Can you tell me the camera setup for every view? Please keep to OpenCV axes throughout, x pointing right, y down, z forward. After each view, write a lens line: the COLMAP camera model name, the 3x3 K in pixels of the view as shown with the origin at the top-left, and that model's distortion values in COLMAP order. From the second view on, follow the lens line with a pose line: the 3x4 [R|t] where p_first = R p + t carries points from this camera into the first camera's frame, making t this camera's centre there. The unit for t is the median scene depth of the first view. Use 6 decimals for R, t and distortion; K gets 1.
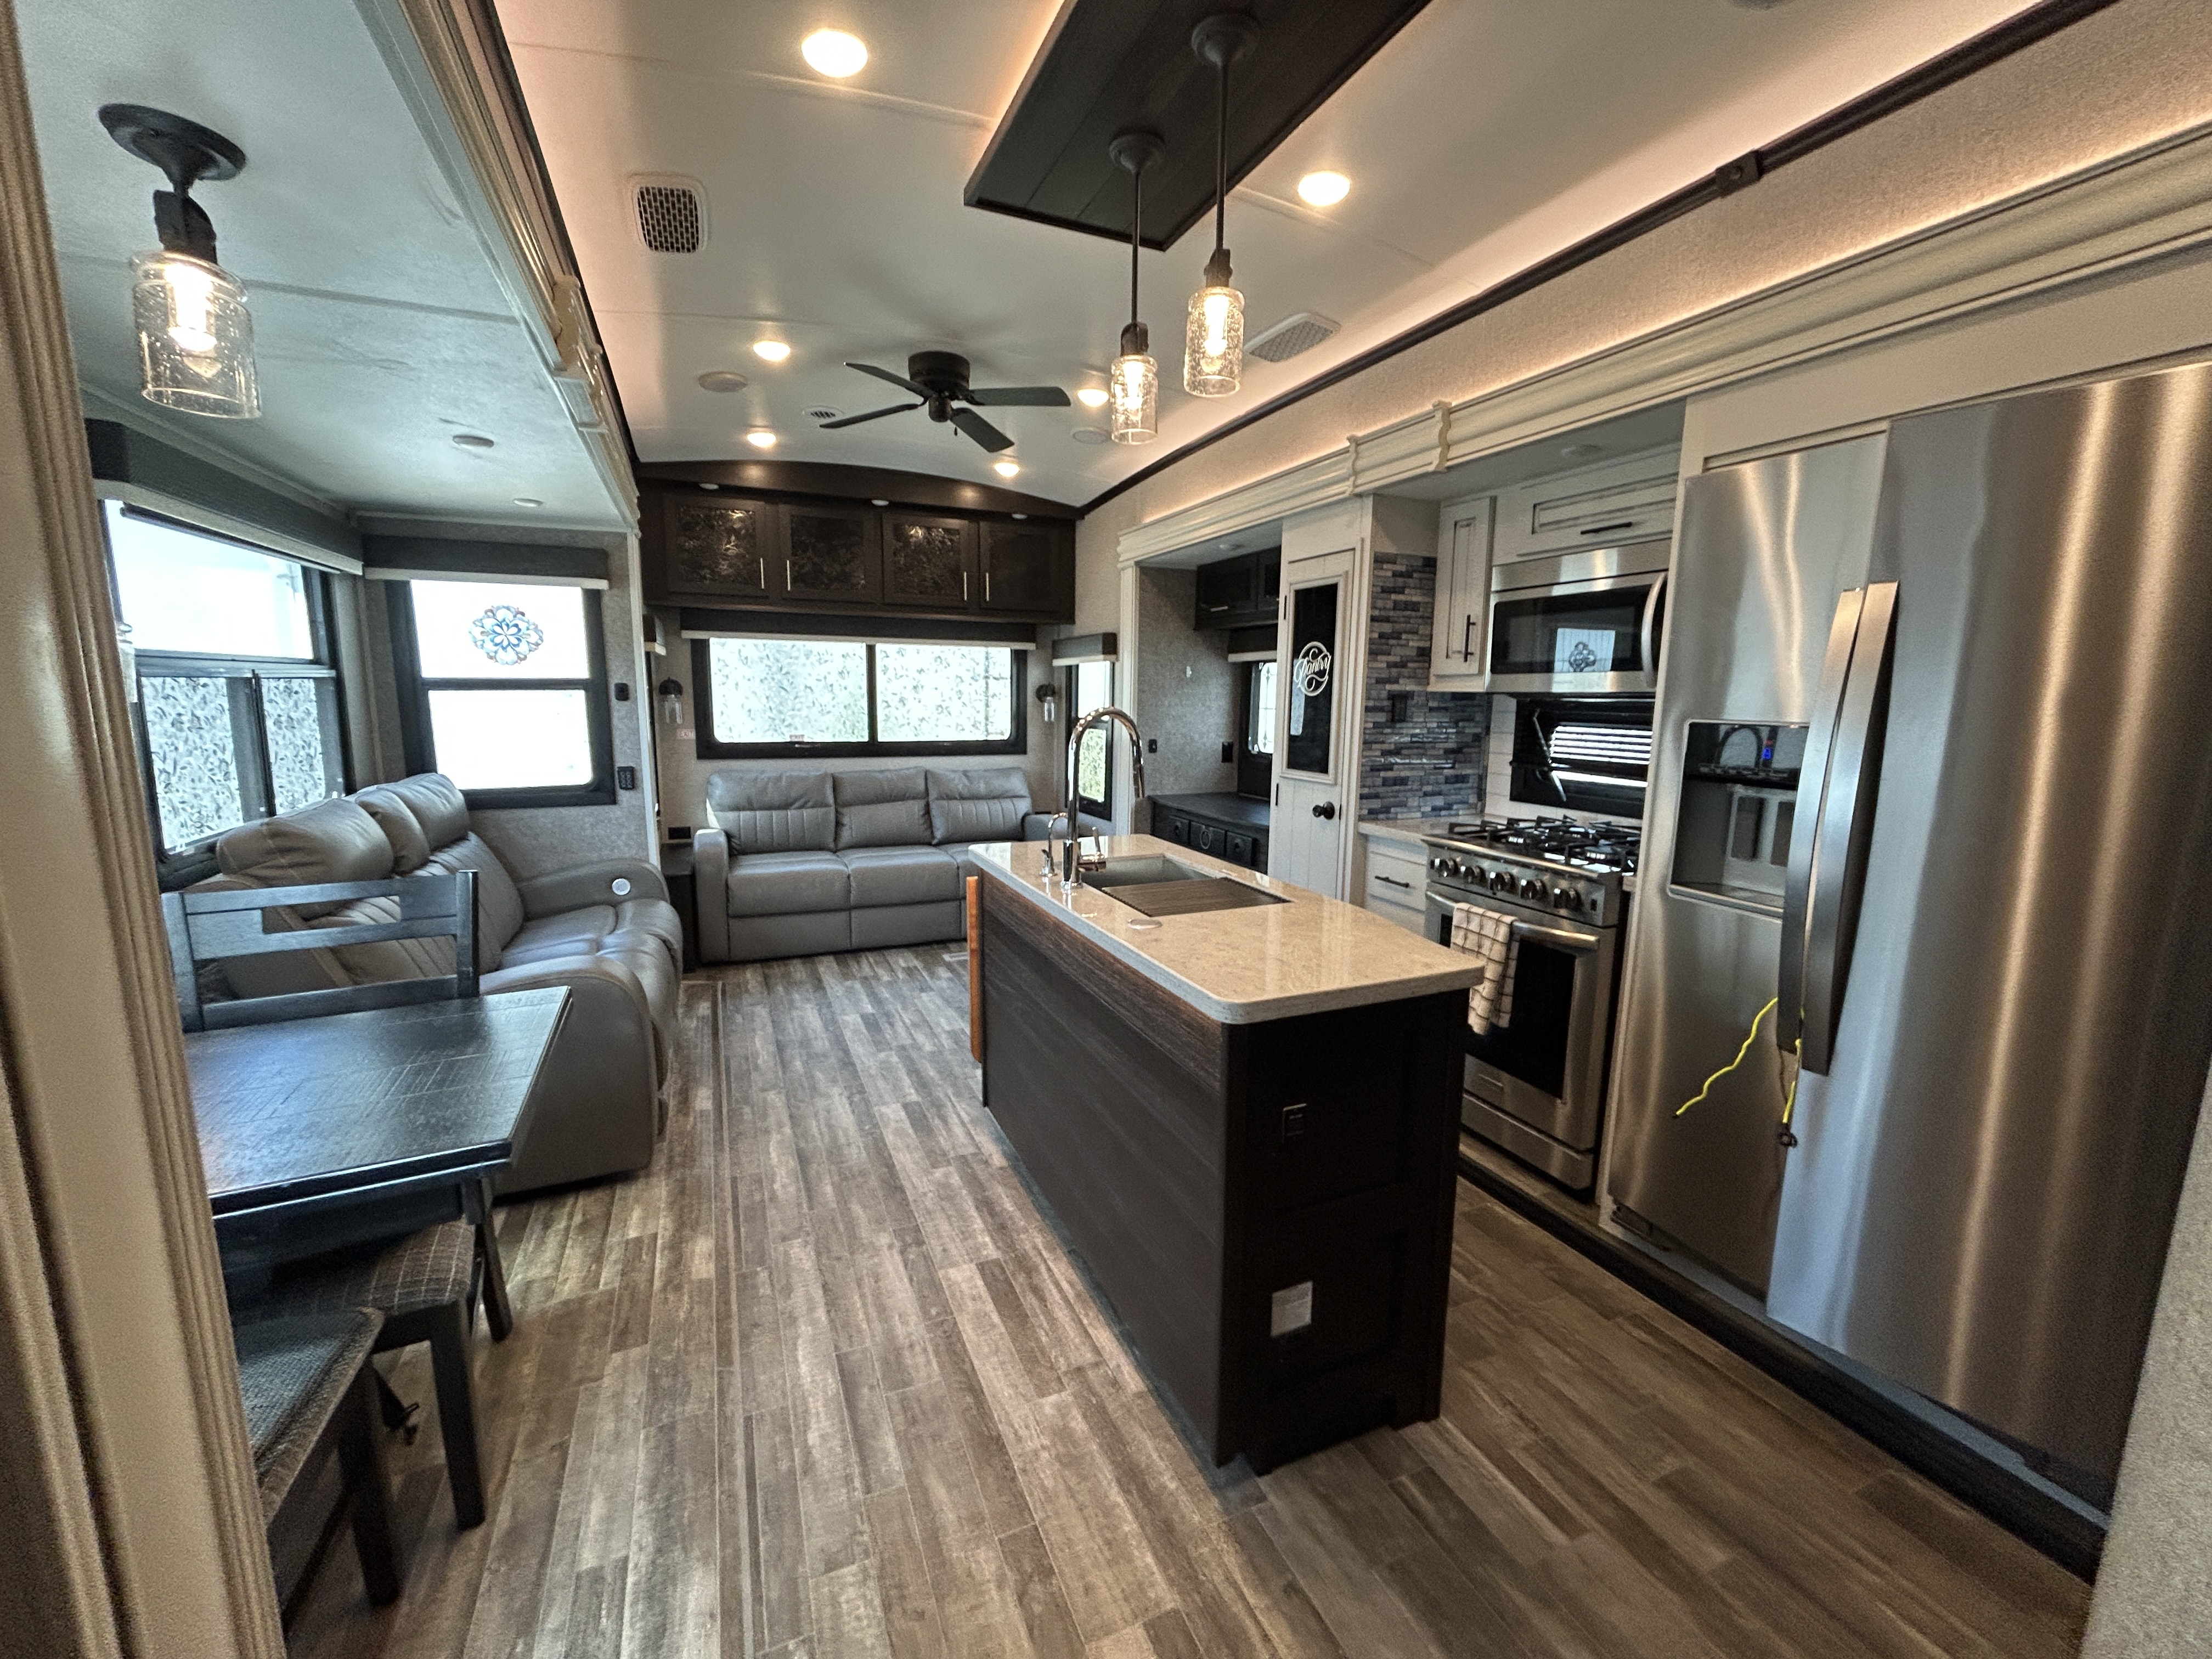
lens RADIAL K [[894.9, 0, 1100.2], [0, 894.9, 830.0], [0, 0, 1]] dist [0.001427, 0.000041]
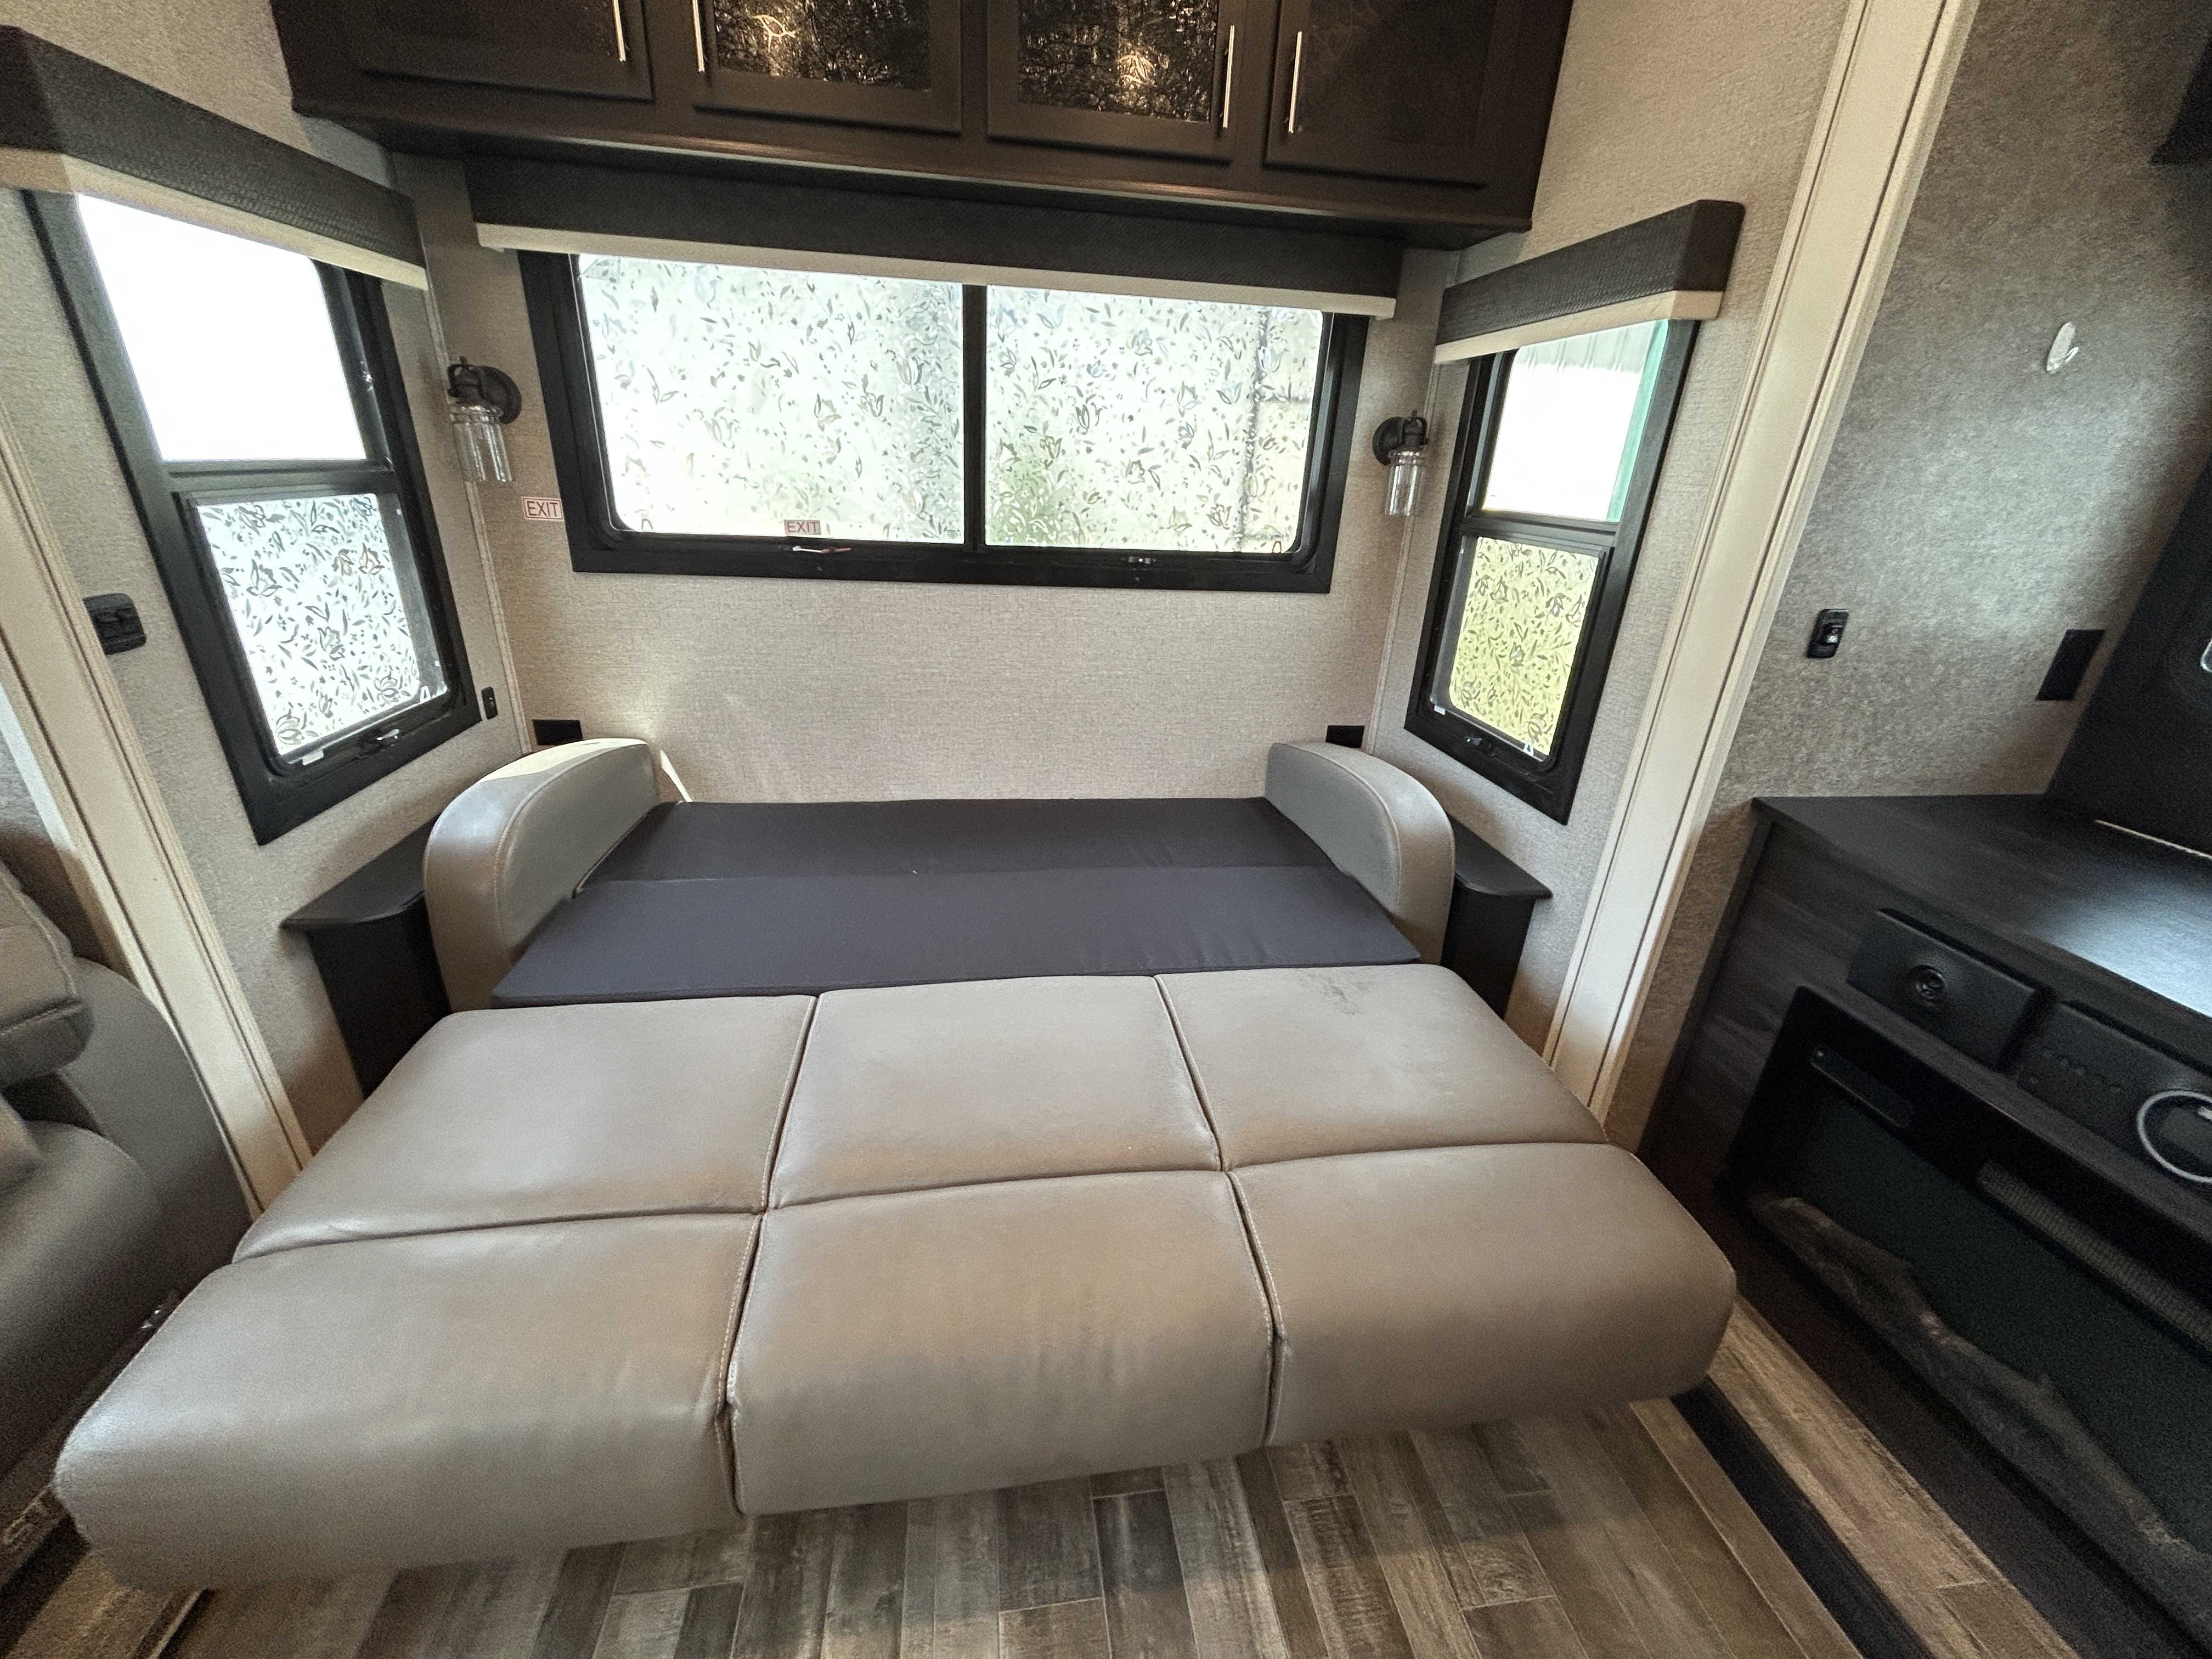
lens RADIAL K [[894.9, 0, 1100.2], [0, 894.9, 830.0], [0, 0, 1]] dist [0.001427, 0.000041]
pose [[0.964072, 0.131801, -0.230636, -0.085088], [-0.074063, 0.967166, 0.243114, -0.081619], [0.255106, -0.217298, 0.942180, 0.626908]]
